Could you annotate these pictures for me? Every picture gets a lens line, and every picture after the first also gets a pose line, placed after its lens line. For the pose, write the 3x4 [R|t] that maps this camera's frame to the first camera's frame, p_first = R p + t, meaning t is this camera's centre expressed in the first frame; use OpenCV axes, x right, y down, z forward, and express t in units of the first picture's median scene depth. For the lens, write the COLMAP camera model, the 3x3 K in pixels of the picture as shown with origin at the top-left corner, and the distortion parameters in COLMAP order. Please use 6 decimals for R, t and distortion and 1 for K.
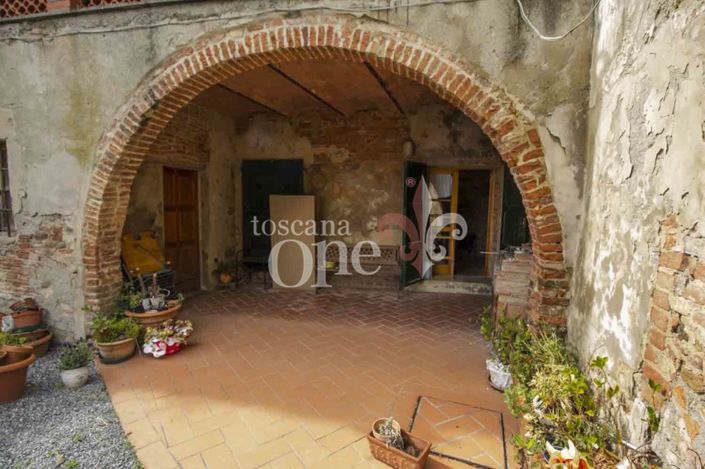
lens RADIAL K [[327.5, 0, 352.2], [0, 327.5, 231.4], [0, 0, 1]] dist [-0.000384, -0.013016]
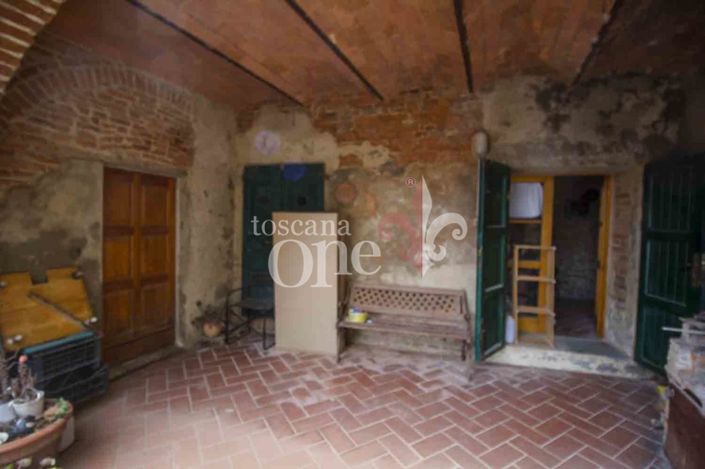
lens RADIAL K [[327.5, 0, 352.2], [0, 327.5, 231.4], [0, 0, 1]] dist [-0.000384, -0.013016]
pose [[0.994214, 0.009682, -0.106976, -0.012177], [-0.016425, 0.997920, -0.062333, -0.029499], [0.106150, 0.063729, 0.992306, 0.324814]]
